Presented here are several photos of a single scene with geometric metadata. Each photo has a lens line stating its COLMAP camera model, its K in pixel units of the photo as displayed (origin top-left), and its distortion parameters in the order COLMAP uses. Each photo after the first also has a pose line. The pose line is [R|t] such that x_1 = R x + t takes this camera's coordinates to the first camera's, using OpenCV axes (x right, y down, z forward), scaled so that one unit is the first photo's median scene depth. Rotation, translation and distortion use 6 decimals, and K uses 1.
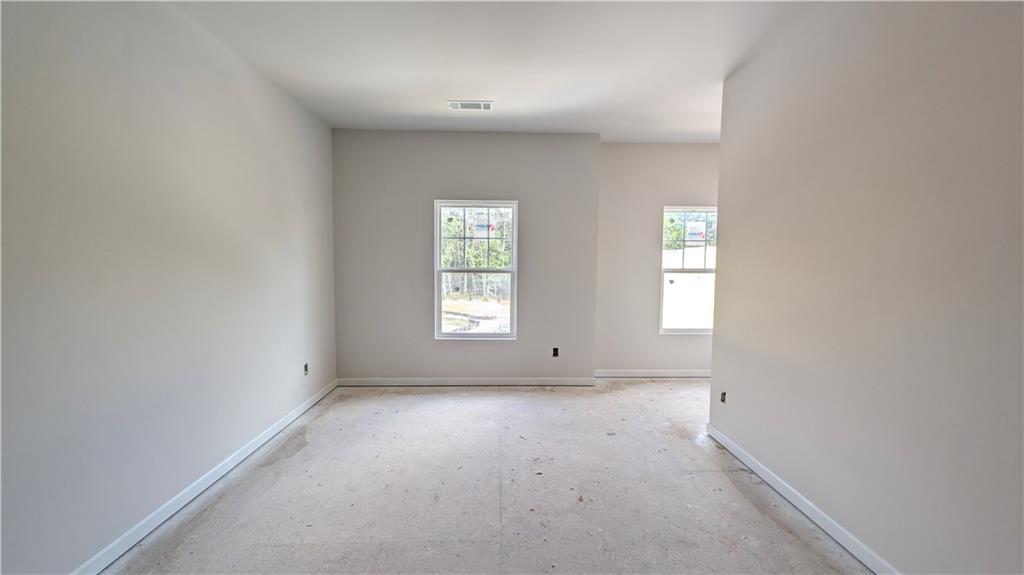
lens RADIAL K [[396.3, 0, 540.1], [0, 396.3, 289.1], [0, 0, 1]] dist [0.003201, 0.000138]
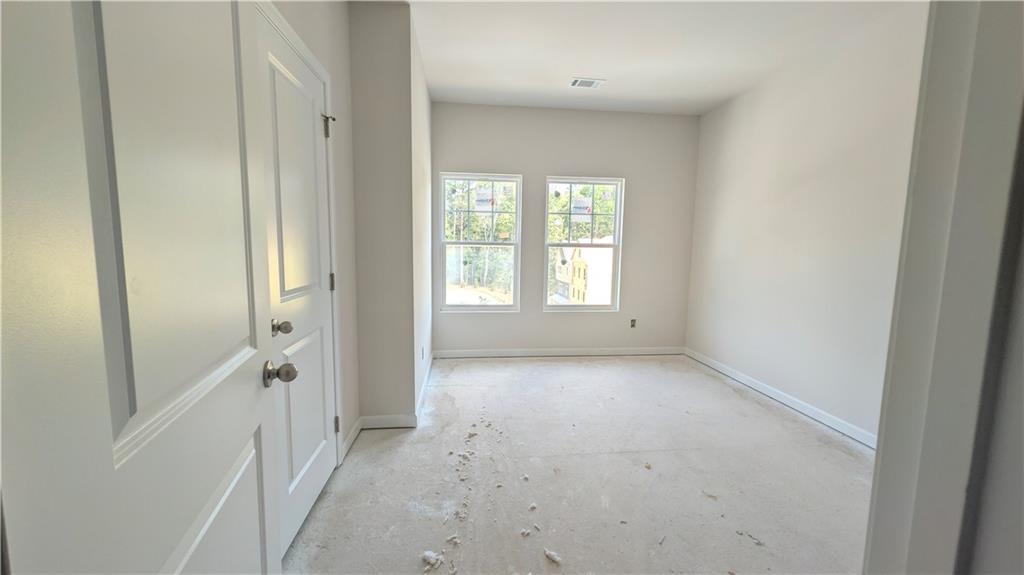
lens RADIAL K [[396.3, 0, 501.4], [0, 396.3, 281.1], [0, 0, 1]] dist [0.003201, 0.000138]
pose [[0.997407, 0.005295, 0.071777, -0.312054], [-0.008600, 0.998913, 0.045822, 0.001083], [-0.071456, -0.046321, 0.996368, -0.018065]]
